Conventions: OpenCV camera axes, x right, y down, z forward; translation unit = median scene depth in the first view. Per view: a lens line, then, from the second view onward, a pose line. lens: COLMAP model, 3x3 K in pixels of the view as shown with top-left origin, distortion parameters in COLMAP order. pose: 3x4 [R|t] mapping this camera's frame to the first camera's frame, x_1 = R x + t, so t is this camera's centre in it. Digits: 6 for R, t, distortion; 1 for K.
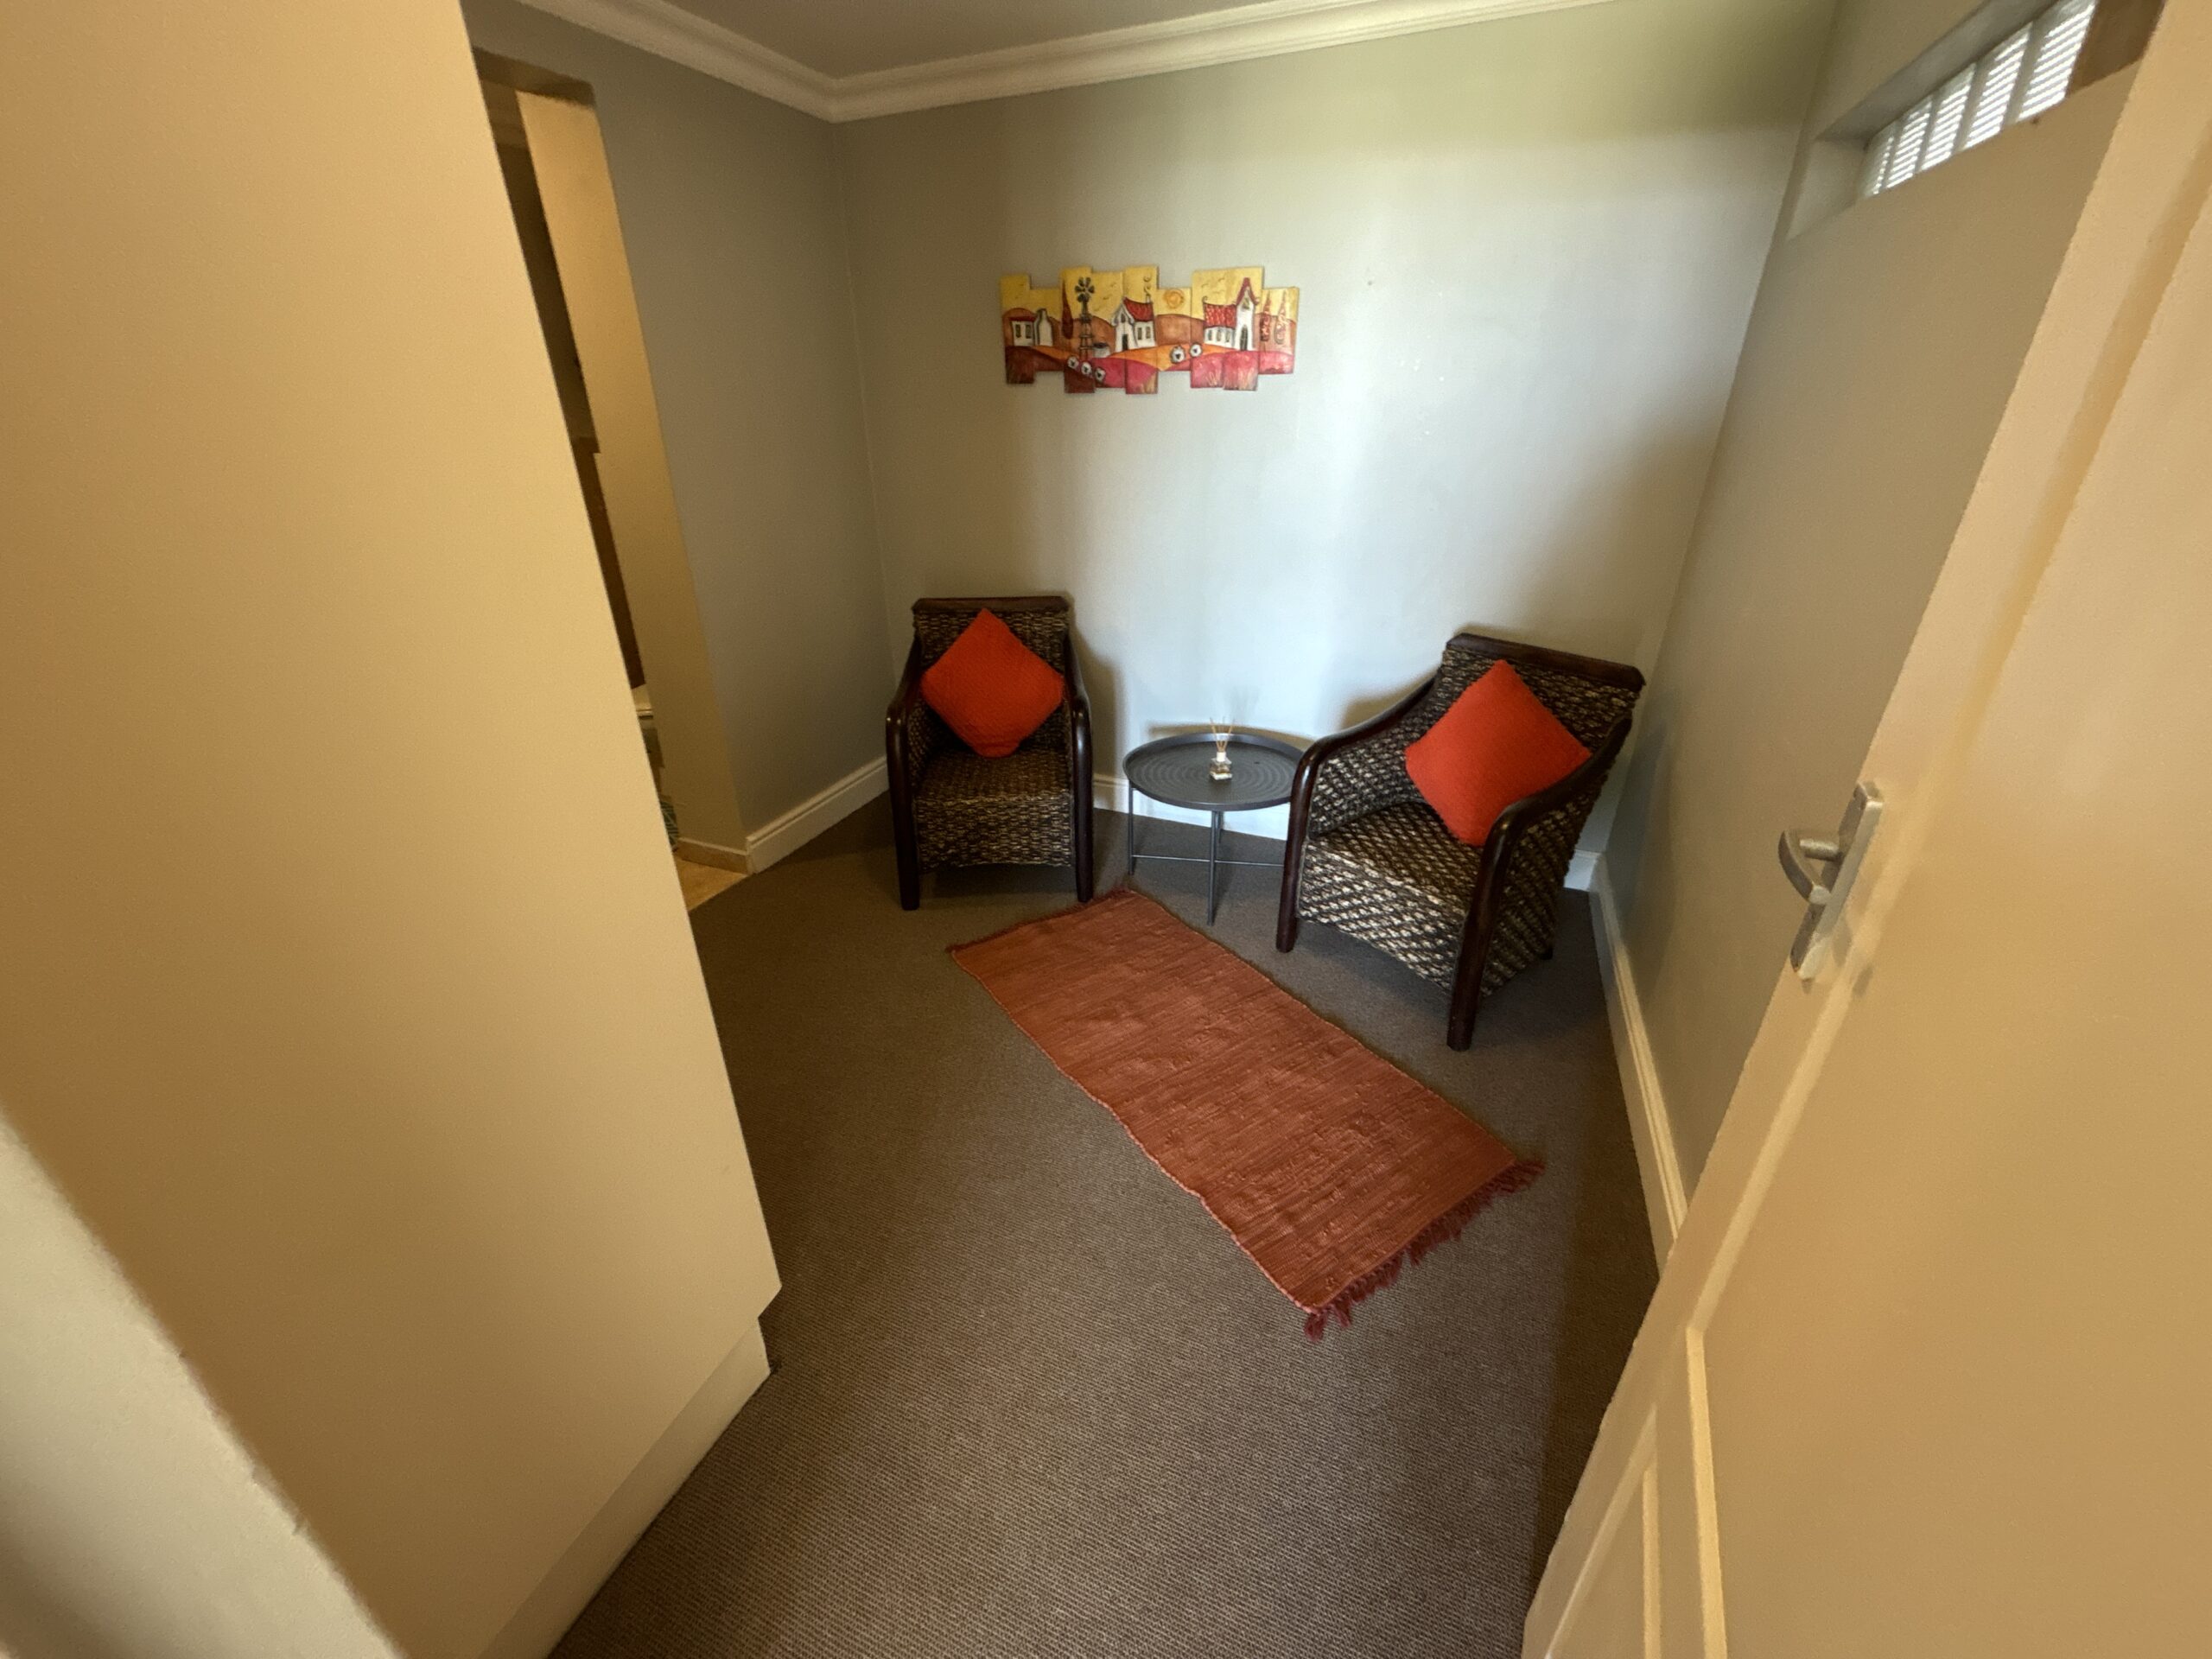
lens RADIAL K [[889.4, 0, 1096.8], [0, 889.4, 822.9], [0, 0, 1]] dist [0.003372, -0.000464]
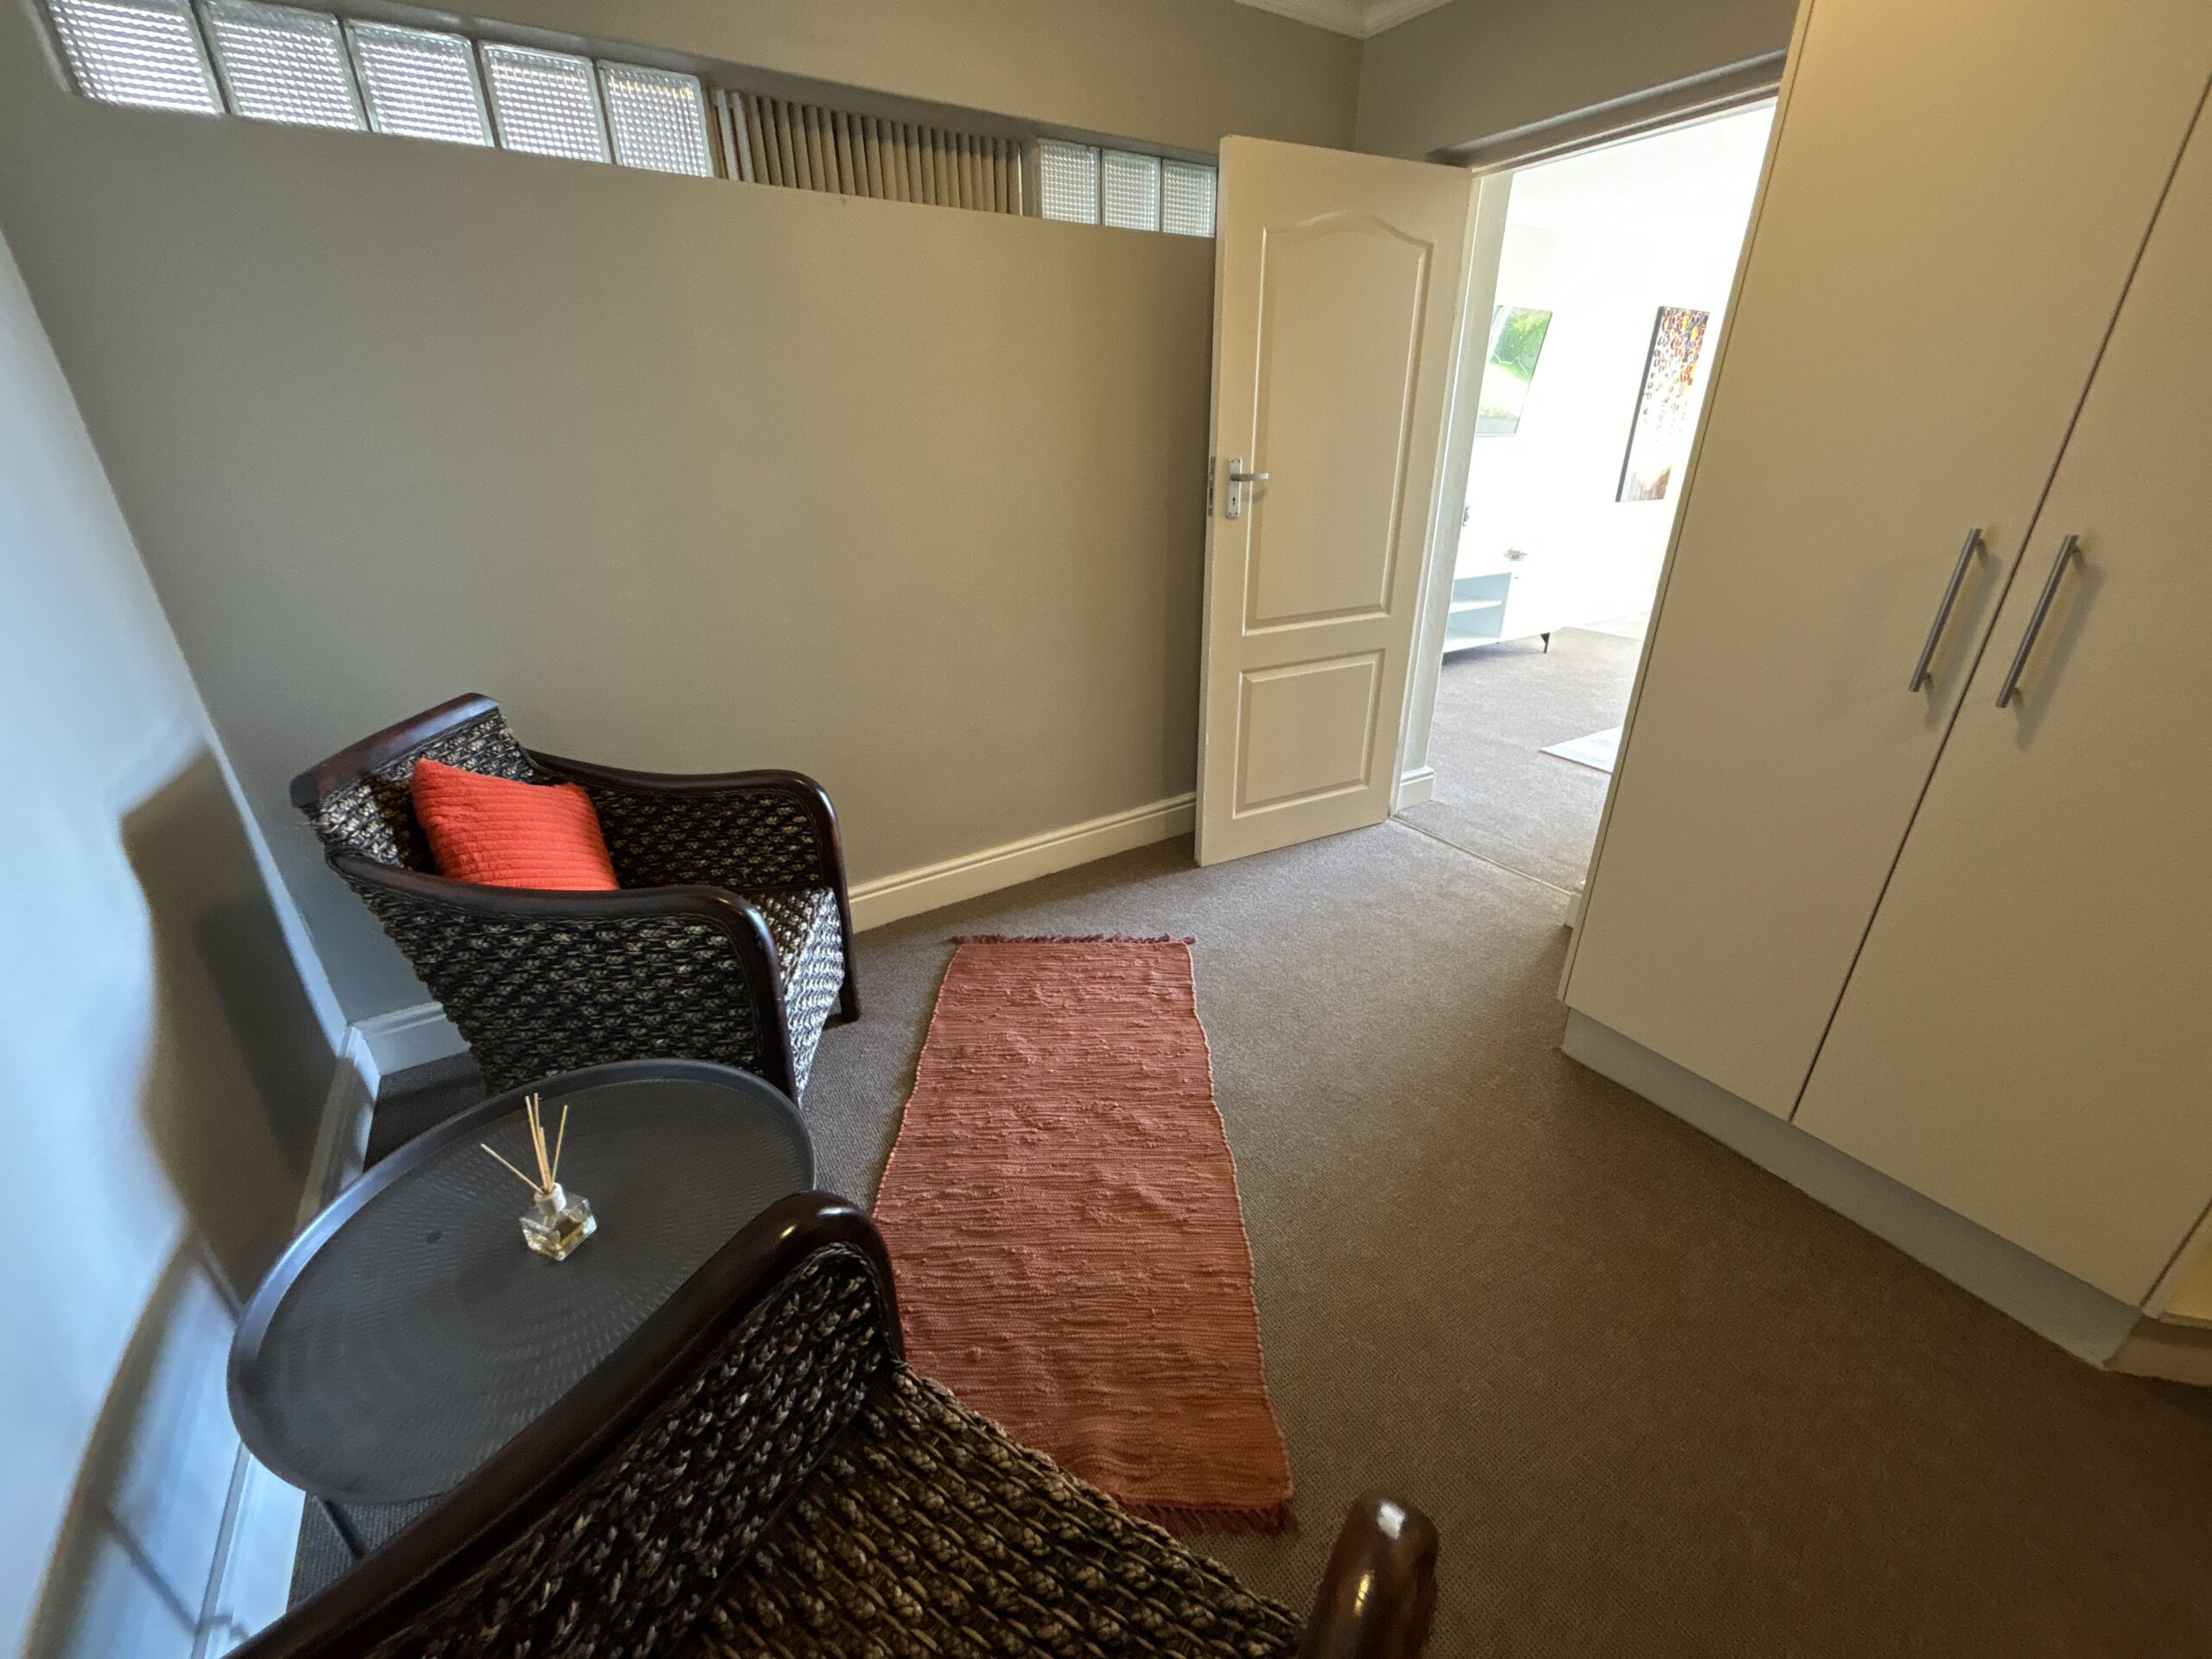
lens RADIAL K [[889.4, 0, 1093.0], [0, 889.4, 830.4], [0, 0, 1]] dist [0.003372, -0.000464]
pose [[-0.819042, -0.216110, 0.531476, -0.275365], [0.269788, 0.672468, 0.689203, -0.470414], [-0.506344, 0.707872, -0.492476, 1.155185]]
